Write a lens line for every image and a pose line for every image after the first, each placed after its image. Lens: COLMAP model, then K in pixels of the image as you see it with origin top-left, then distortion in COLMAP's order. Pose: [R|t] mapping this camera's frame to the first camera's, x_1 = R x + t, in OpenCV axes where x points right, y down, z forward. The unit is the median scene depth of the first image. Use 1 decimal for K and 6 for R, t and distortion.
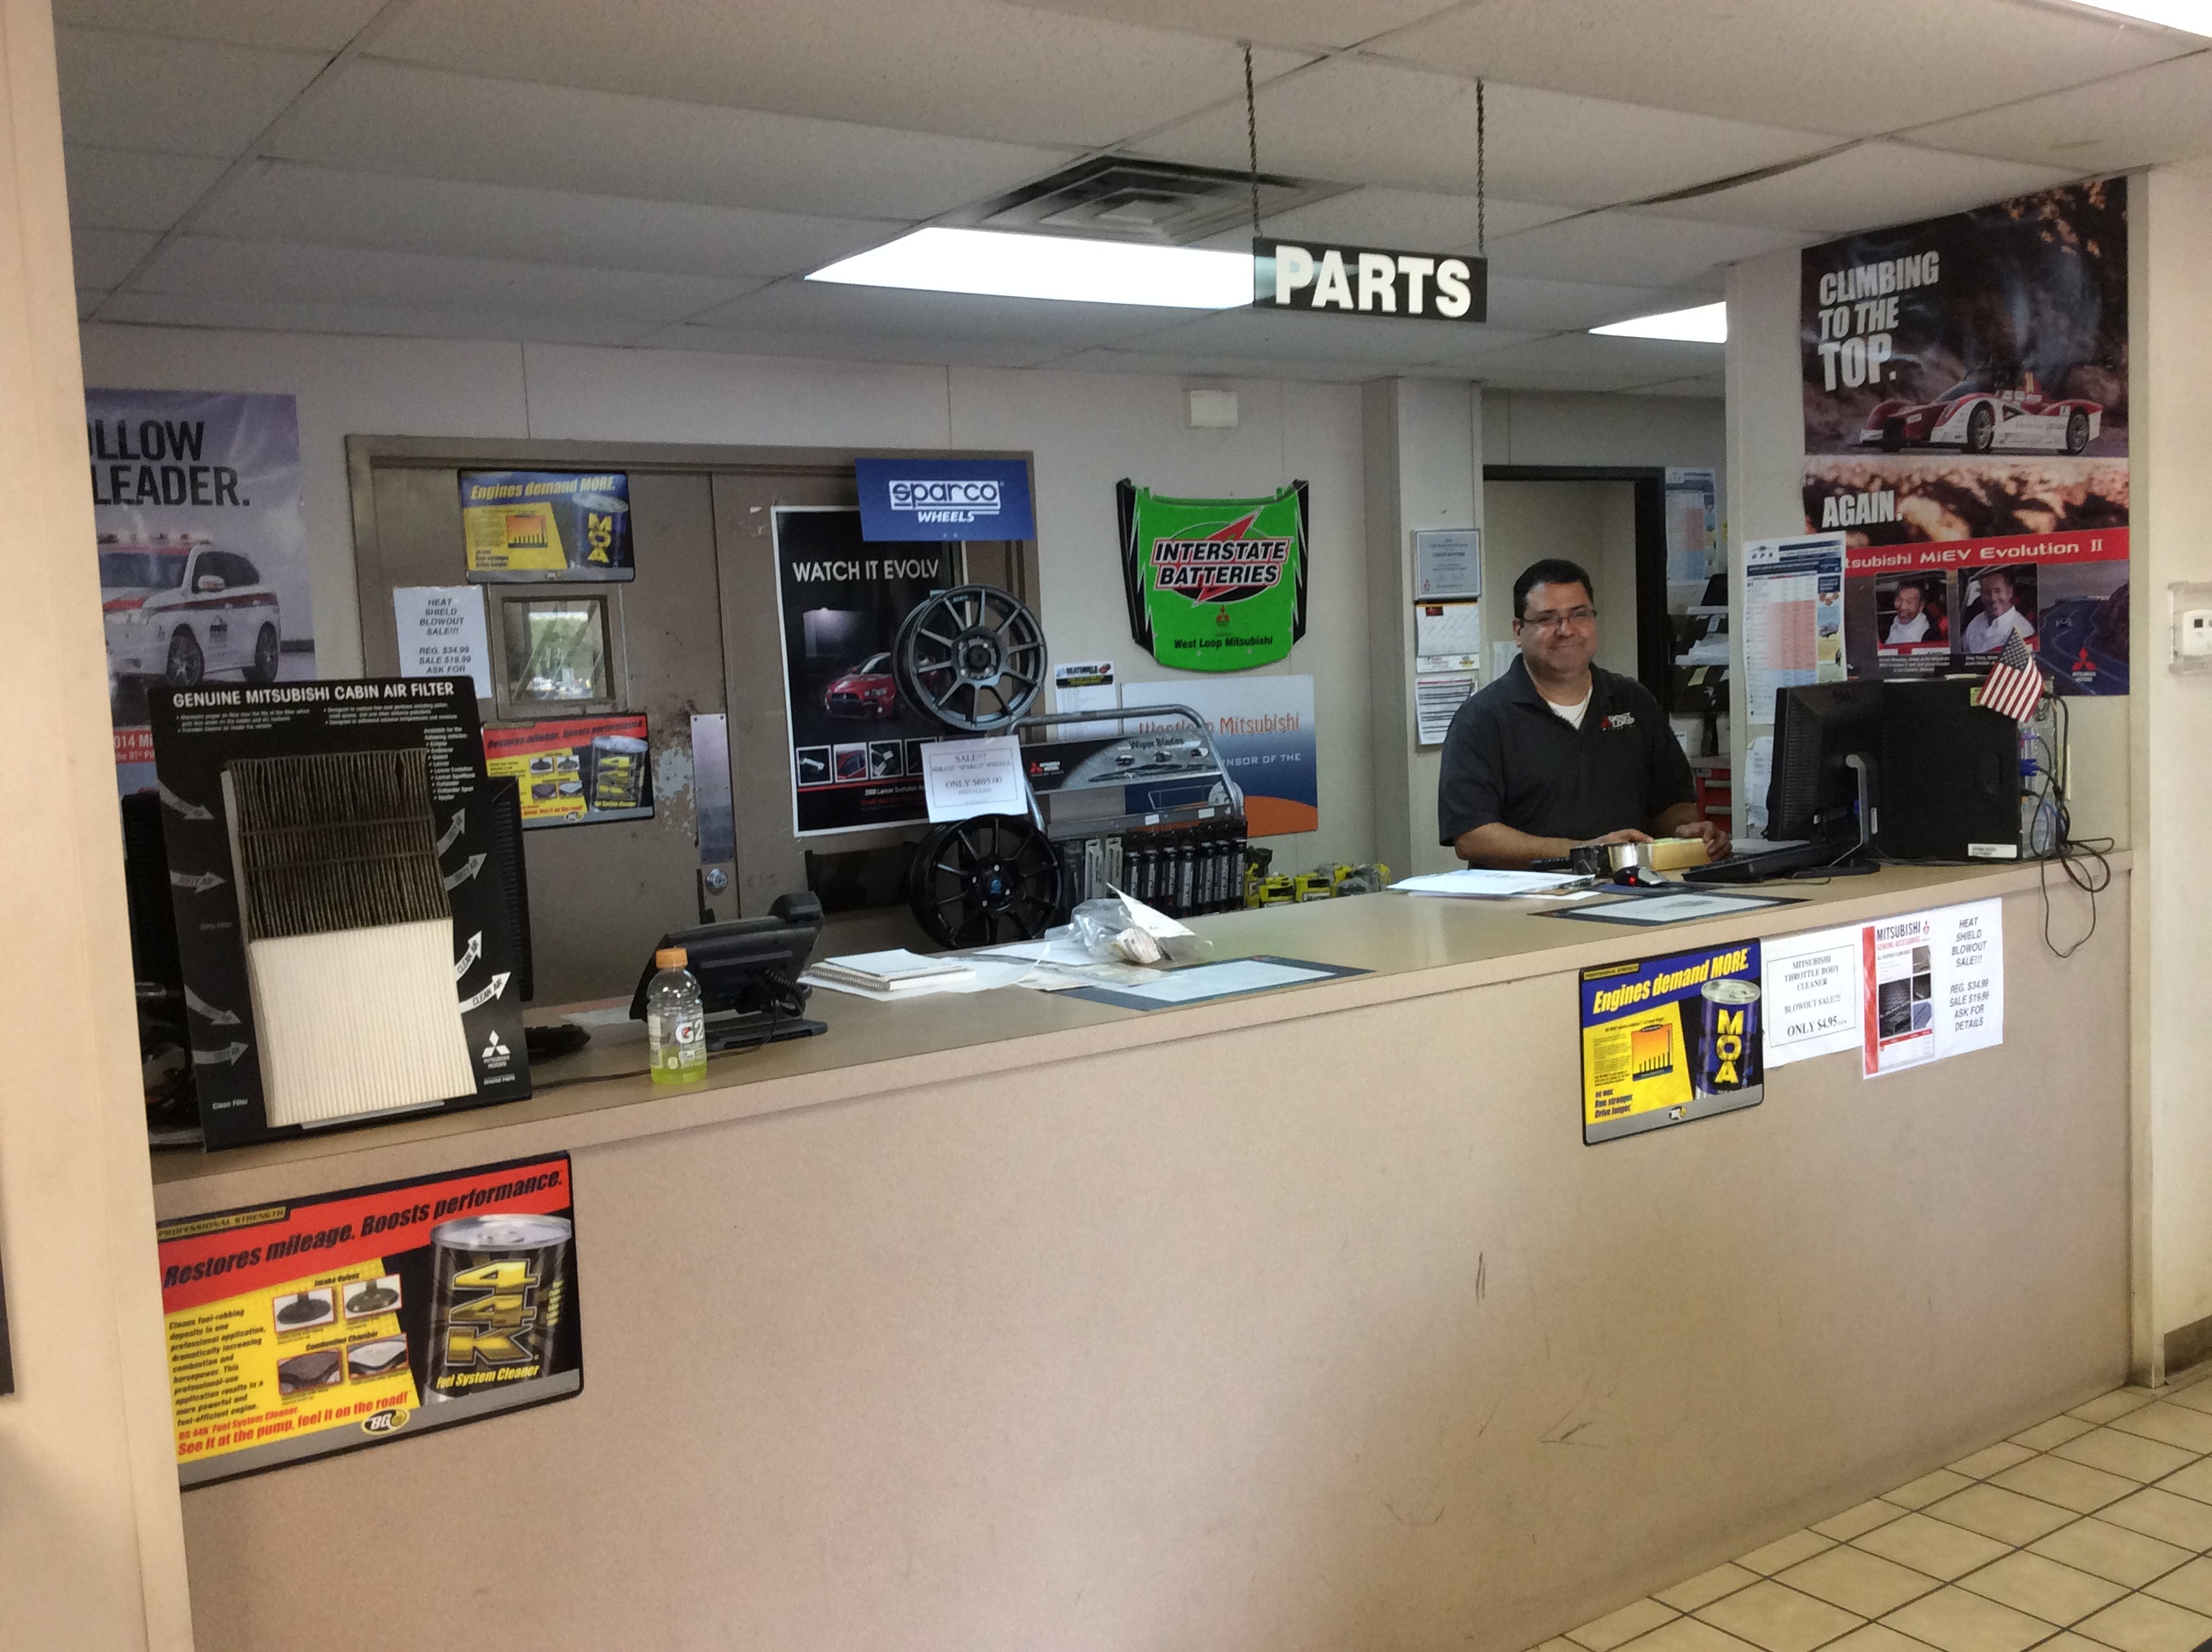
lens RADIAL K [[2040.0, 0, 1102.5], [0, 2040.0, 826.9], [0, 0, 1]] dist [0.054103, 0.000000]
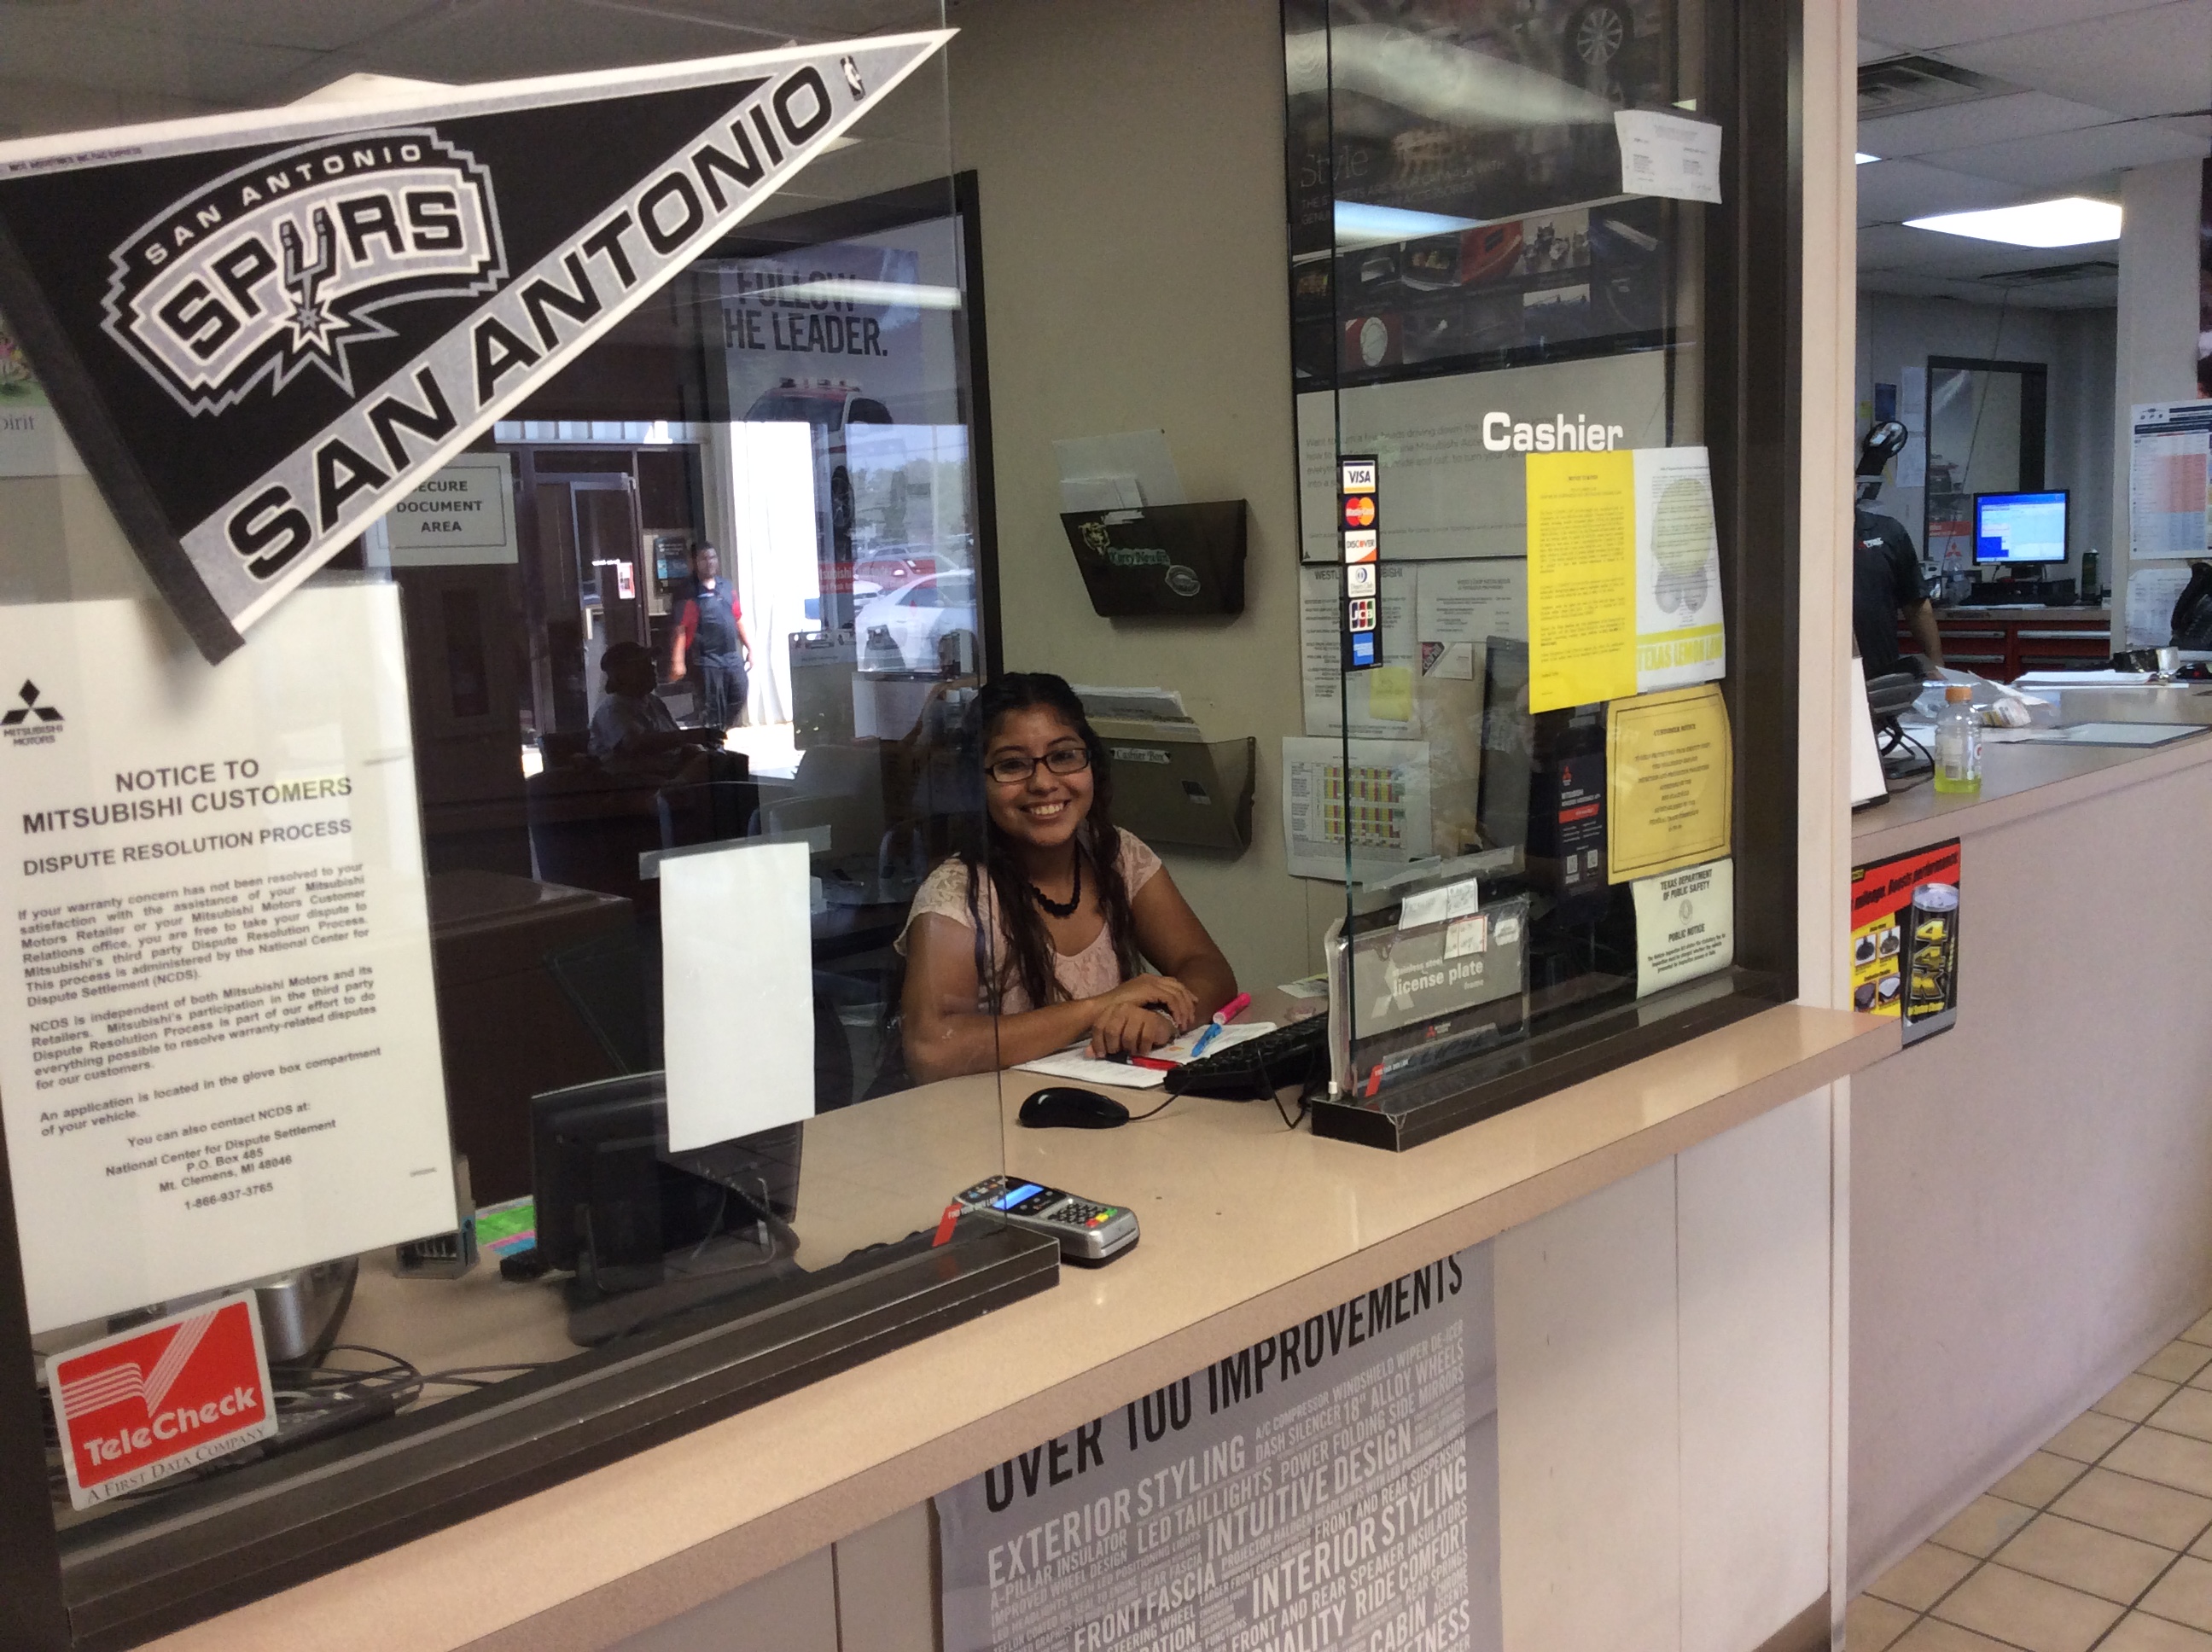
lens RADIAL K [[2040.0, 0, 1109.7], [0, 2040.0, 826.7], [0, 0, 1]] dist [0.054103, 0.000000]
pose [[0.979769, -0.024207, 0.198660, -0.532229], [0.015487, 0.998852, 0.045332, 0.044000], [-0.199530, -0.041338, 0.979019, -0.078713]]
